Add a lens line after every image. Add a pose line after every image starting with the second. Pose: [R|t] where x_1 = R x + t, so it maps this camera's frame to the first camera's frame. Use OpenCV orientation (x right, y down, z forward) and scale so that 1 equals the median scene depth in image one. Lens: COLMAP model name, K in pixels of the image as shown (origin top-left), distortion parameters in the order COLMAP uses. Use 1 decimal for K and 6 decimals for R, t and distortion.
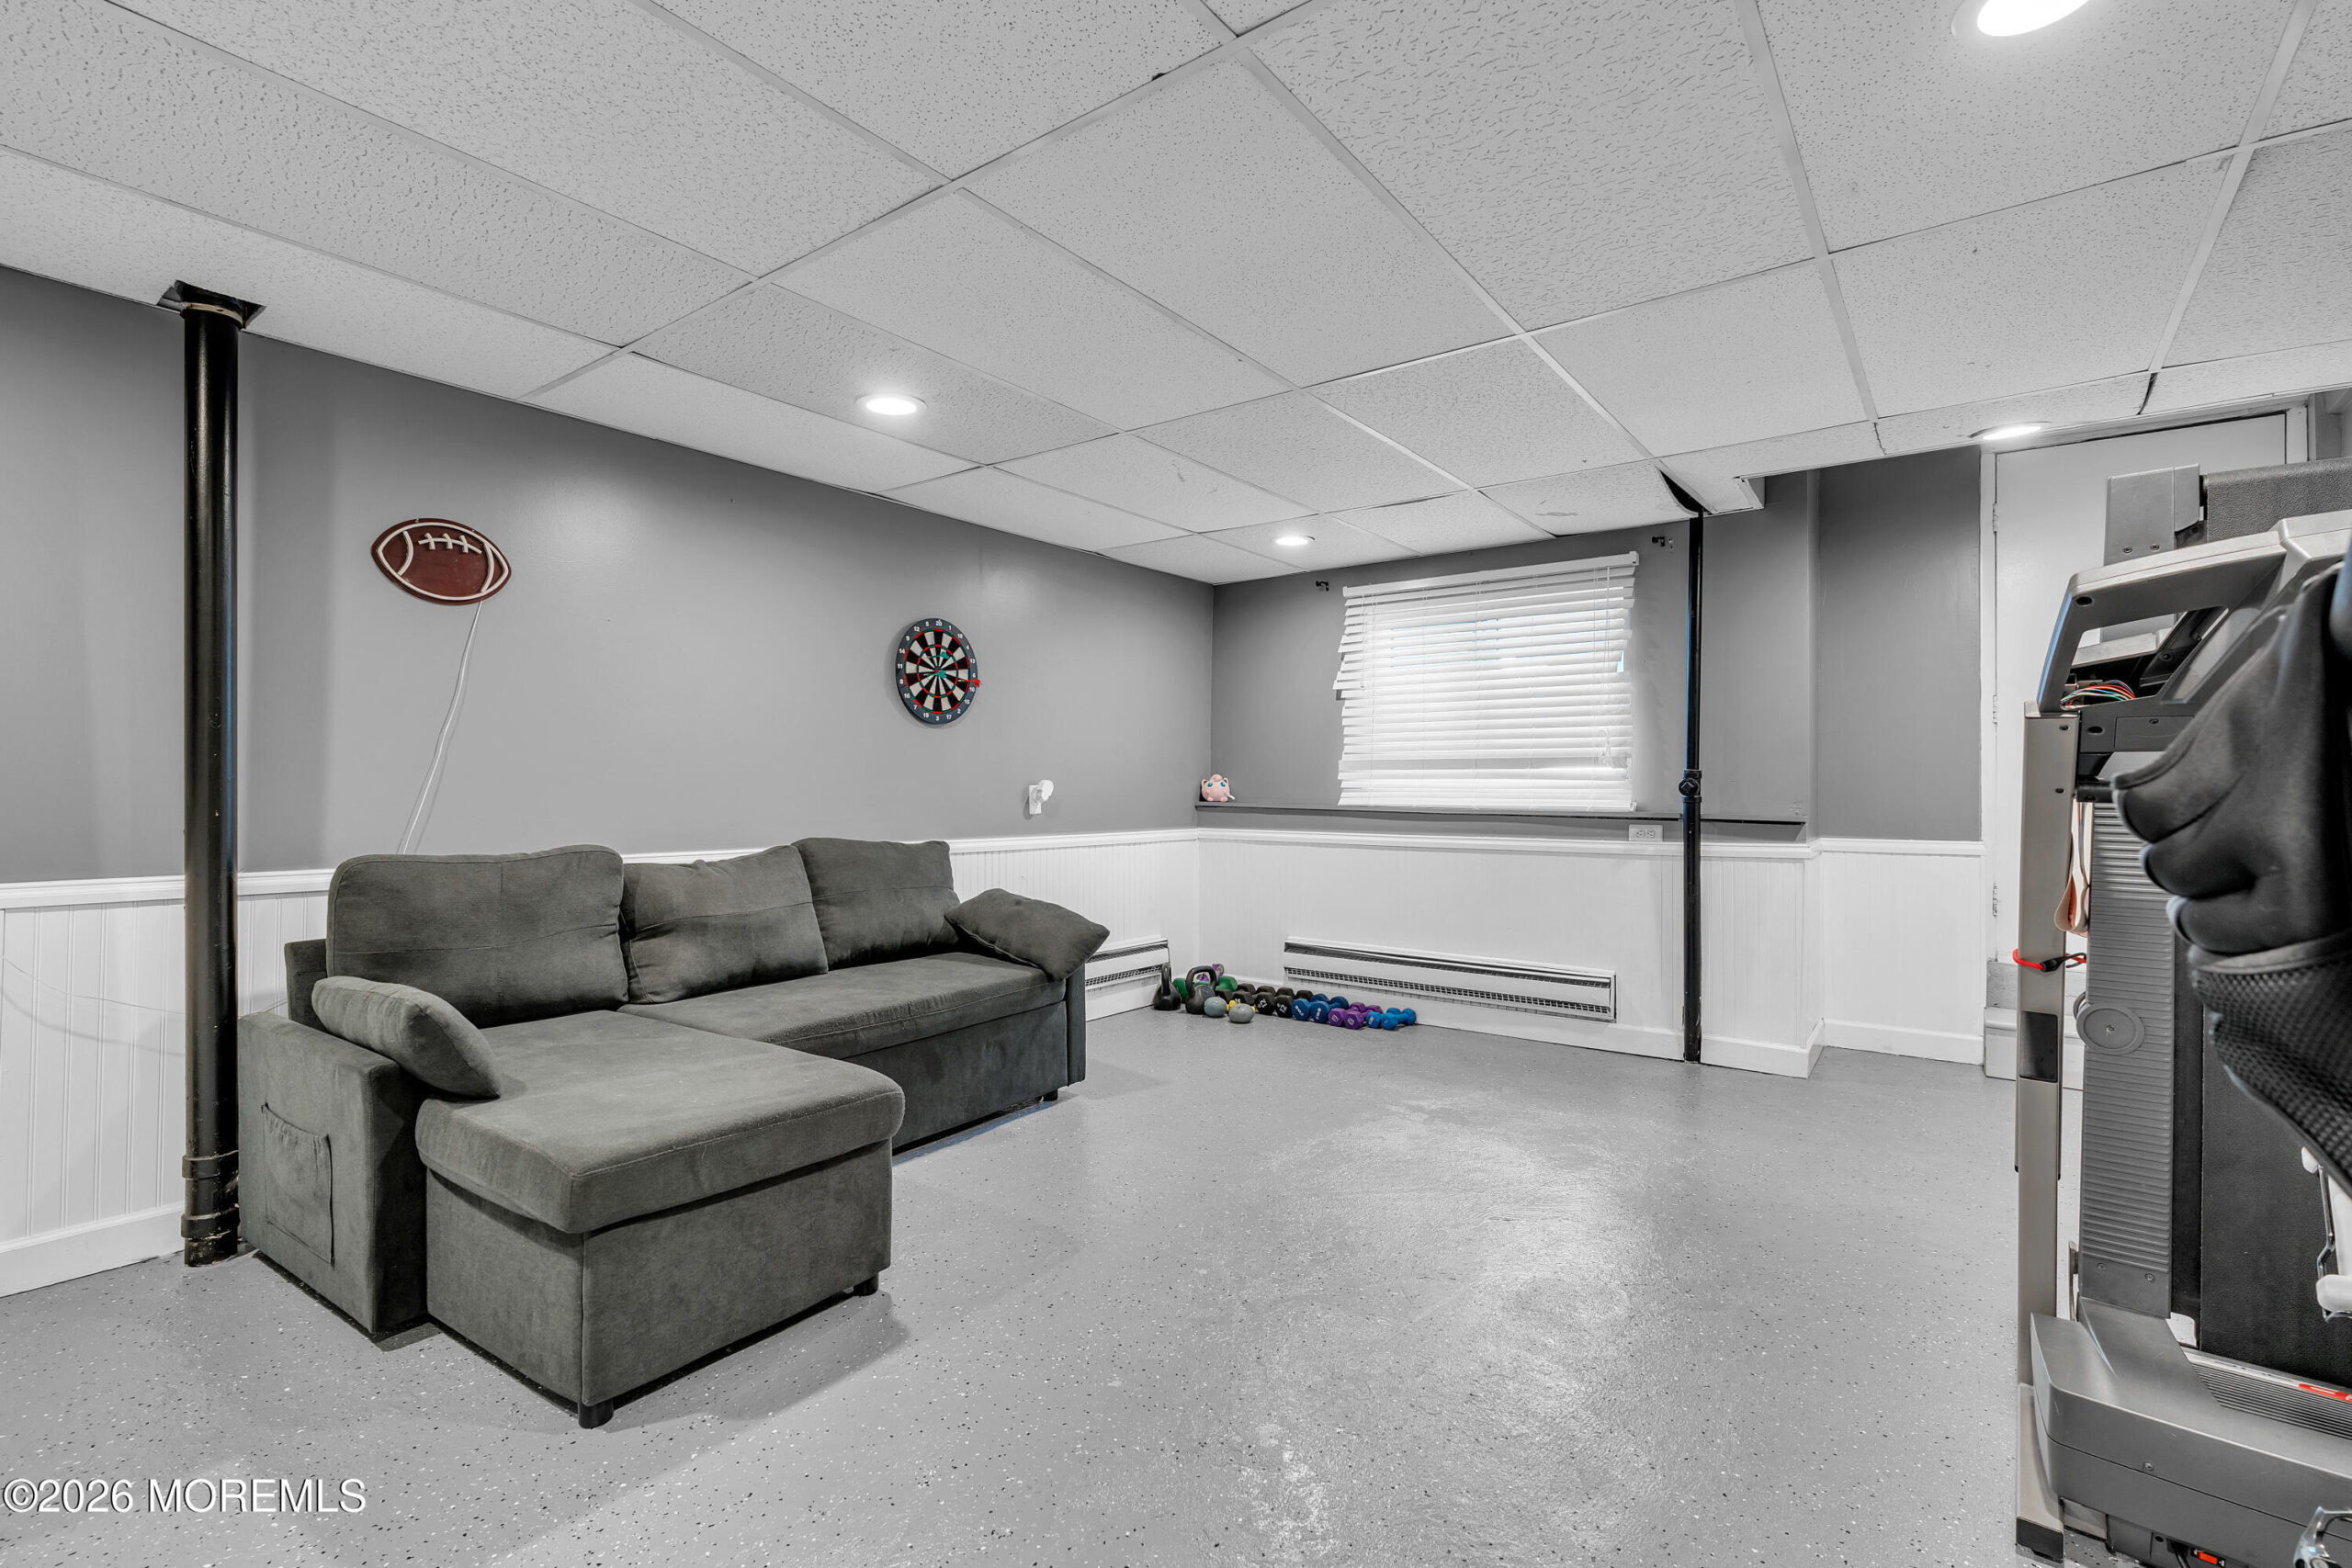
lens RADIAL K [[1060.3, 0, 1182.0], [0, 1060.3, 774.7], [0, 0, 1]] dist [-0.011513, 0.000604]
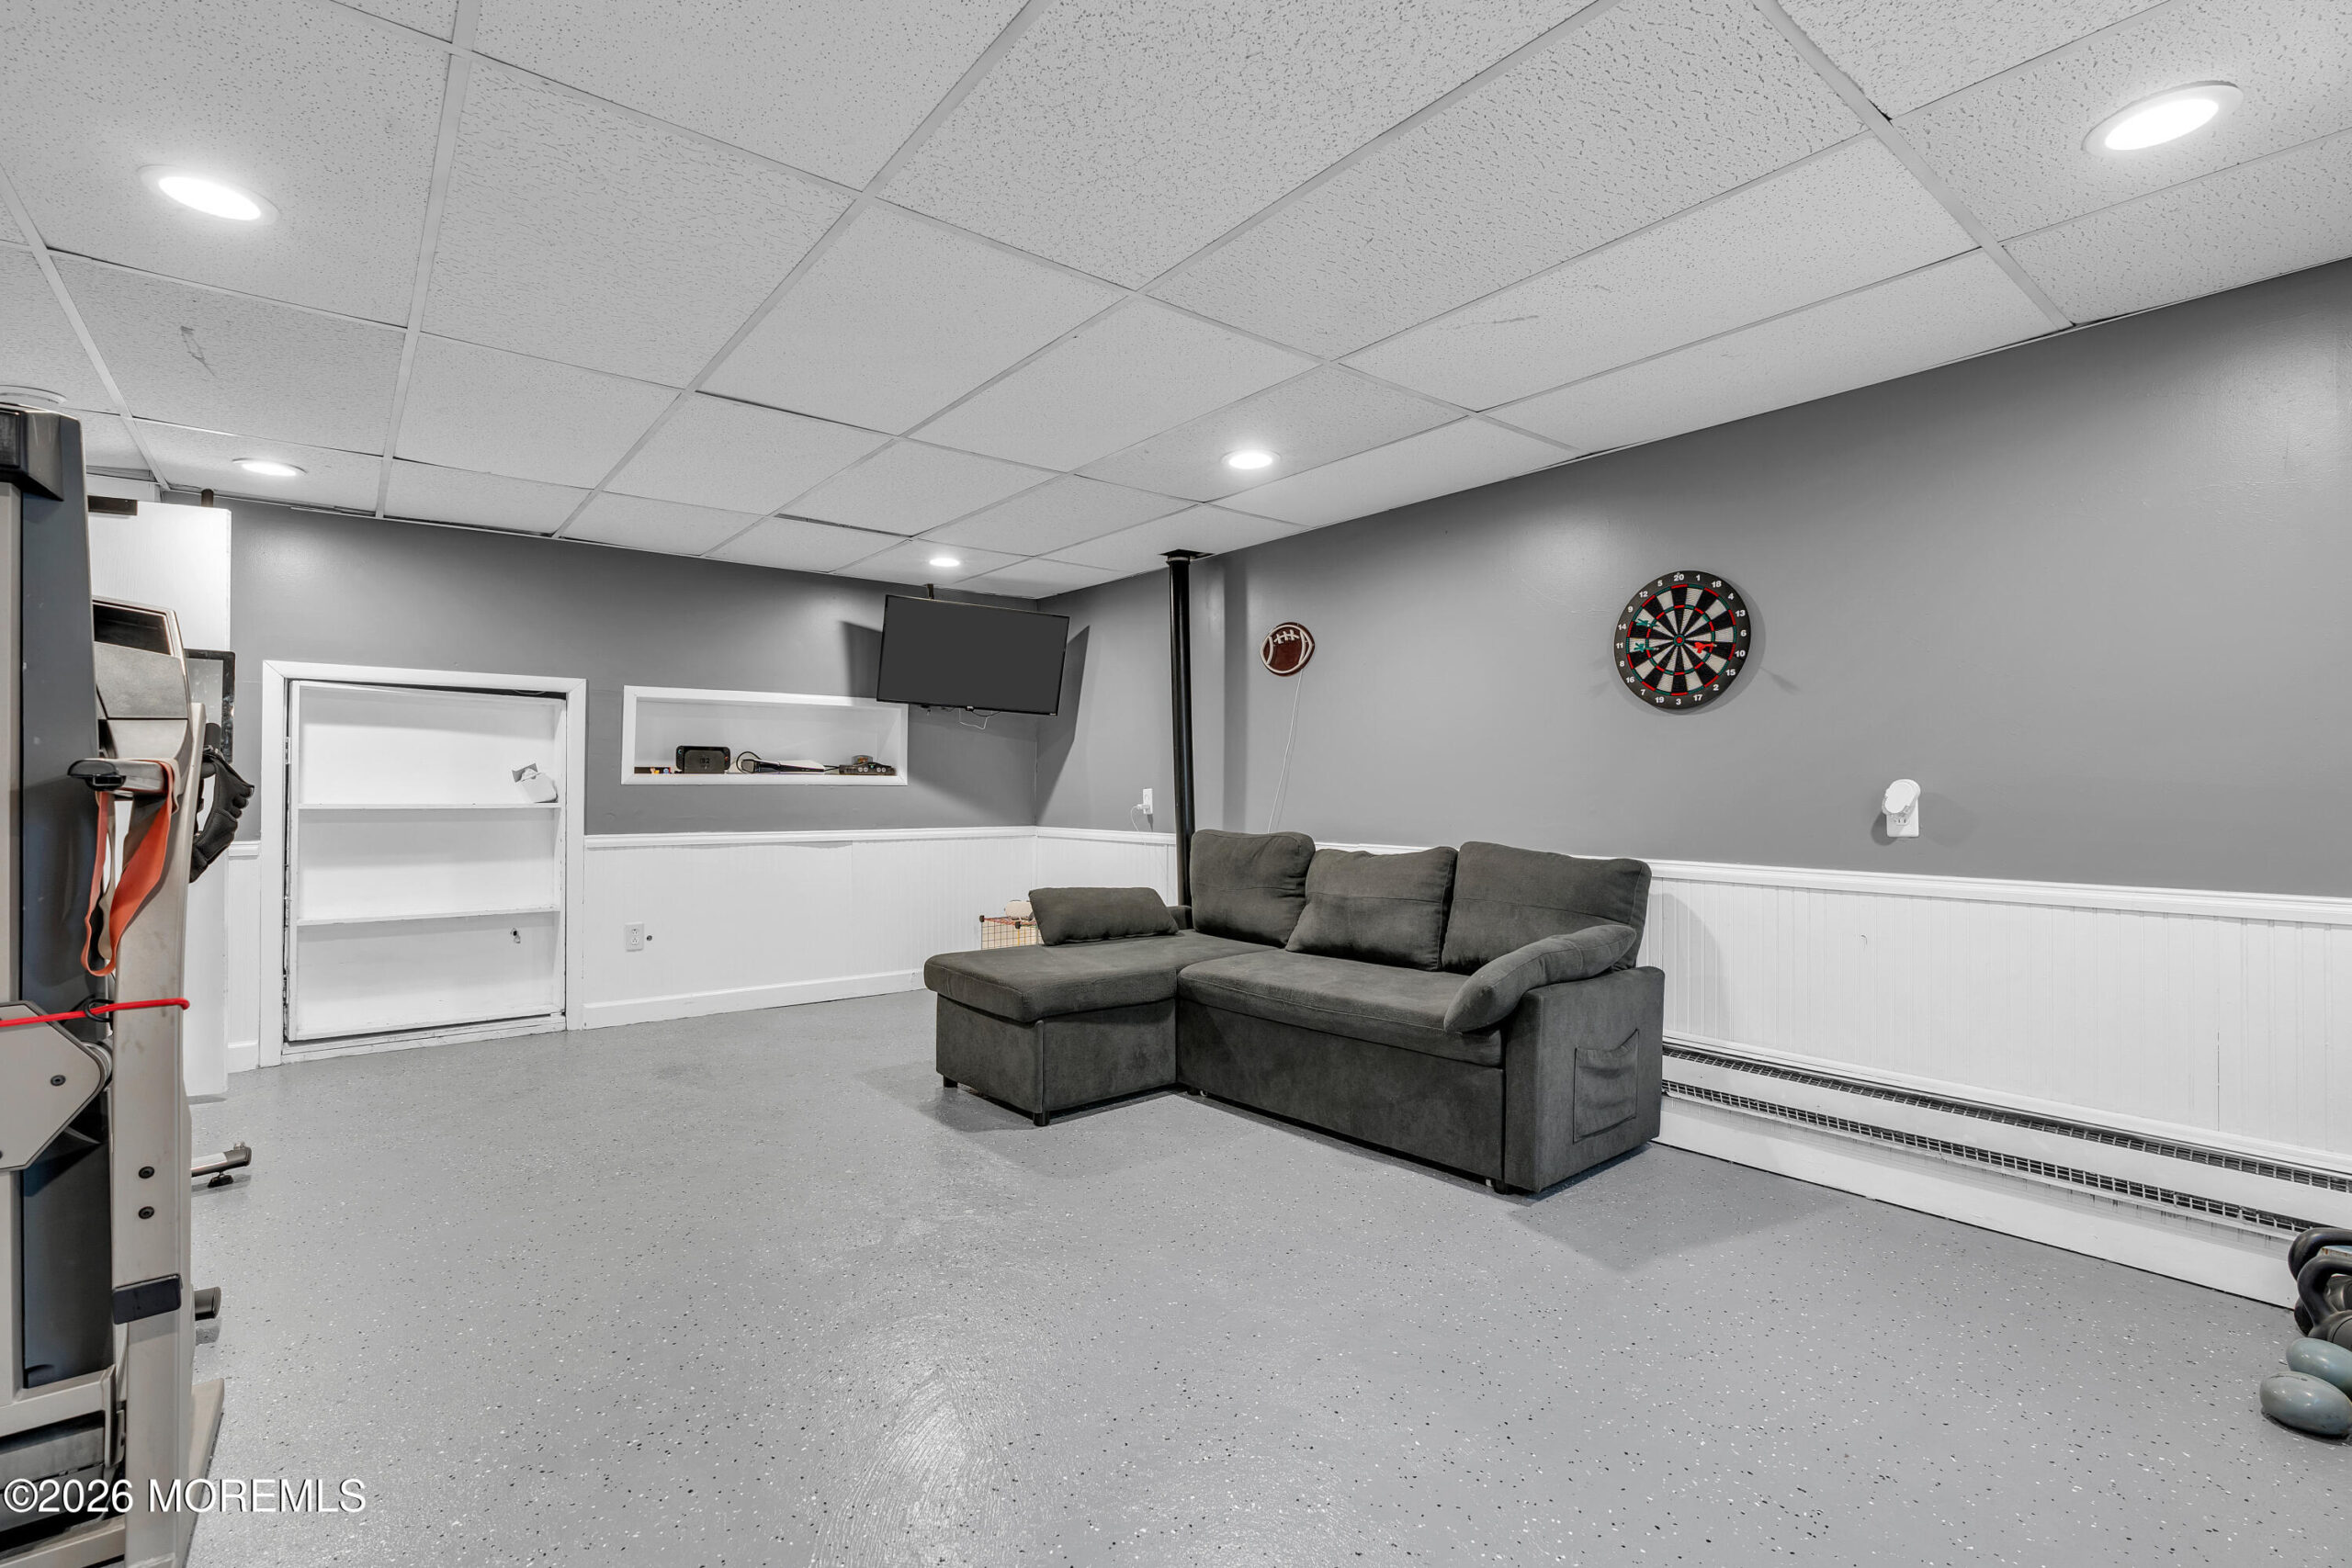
lens RADIAL K [[1051.5, 0, 1172.7], [0, 1051.5, 786.0], [0, 0, 1]] dist [-0.011382, 0.006409]
pose [[-0.247898, -0.005657, -0.968770, 0.596098], [0.008920, 0.999927, -0.008121, 0.010597], [0.968745, -0.010655, -0.247829, 0.836710]]
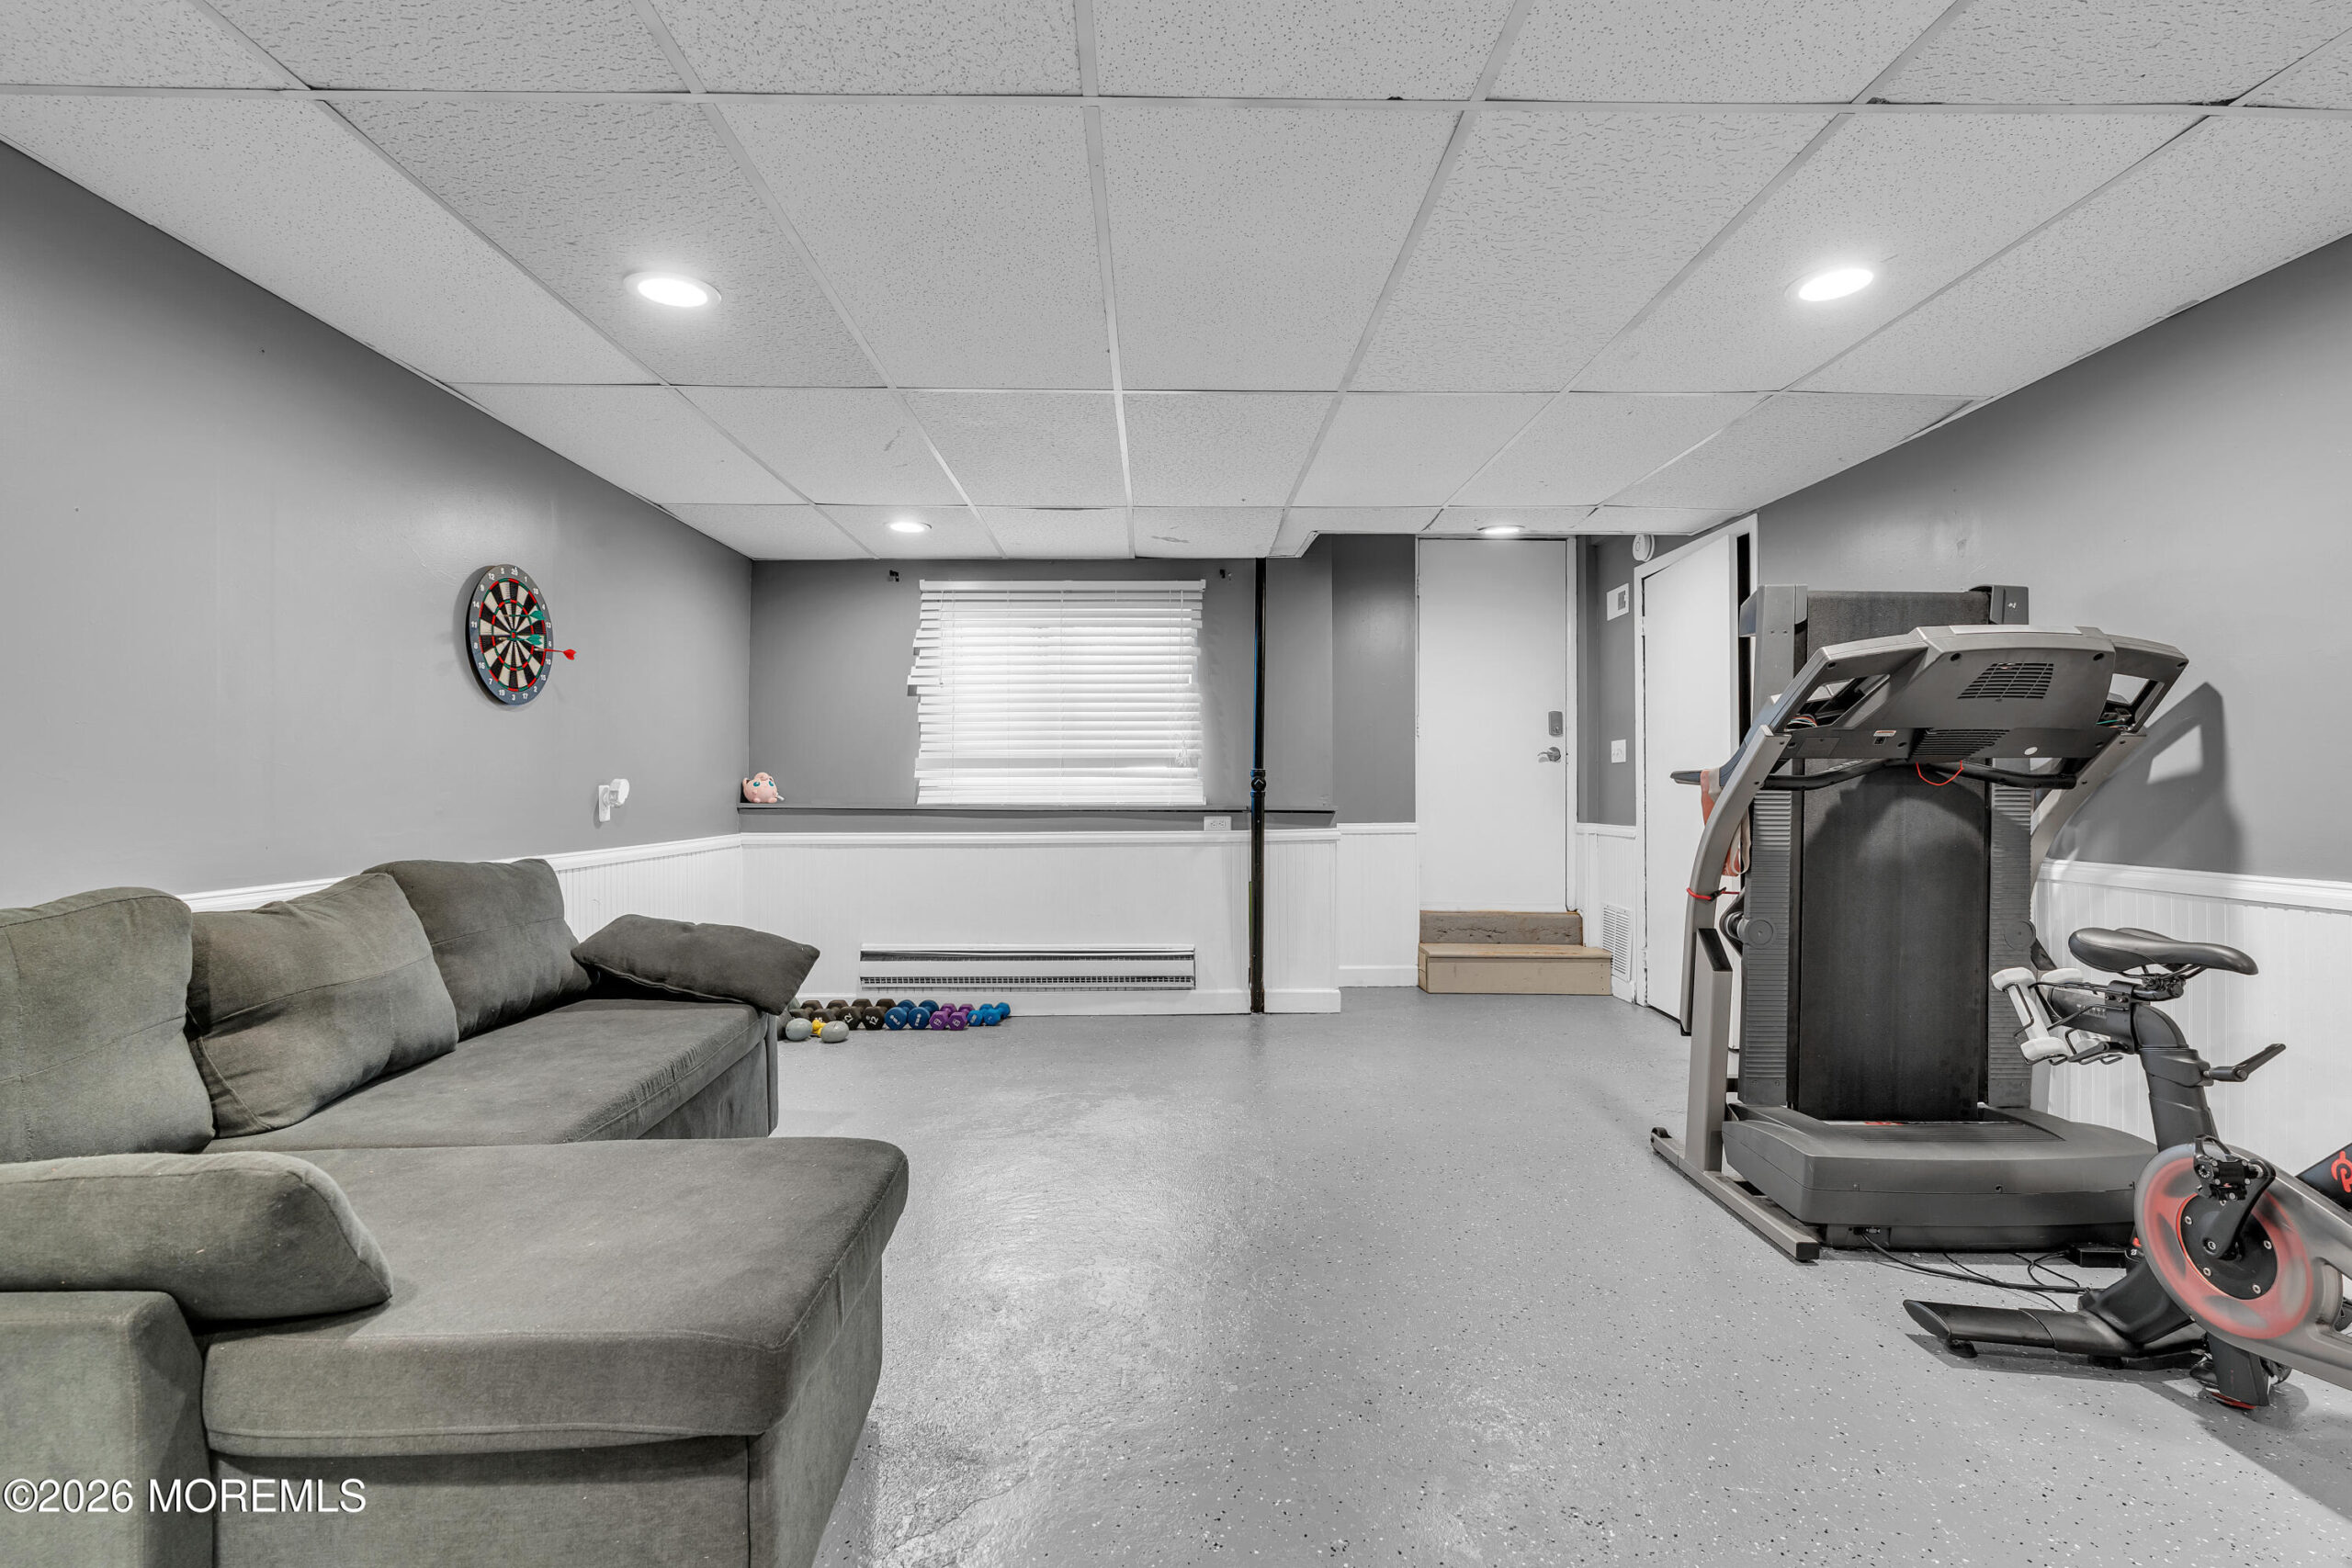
lens RADIAL K [[1051.5, 0, 1172.7], [0, 1051.5, 786.0], [0, 0, 1]] dist [-0.011382, 0.006409]
pose [[0.789735, -0.005870, 0.613419, -0.319998], [-0.001122, 0.999939, 0.011013, 0.001395], [-0.613447, -0.009386, 0.789680, 0.120111]]
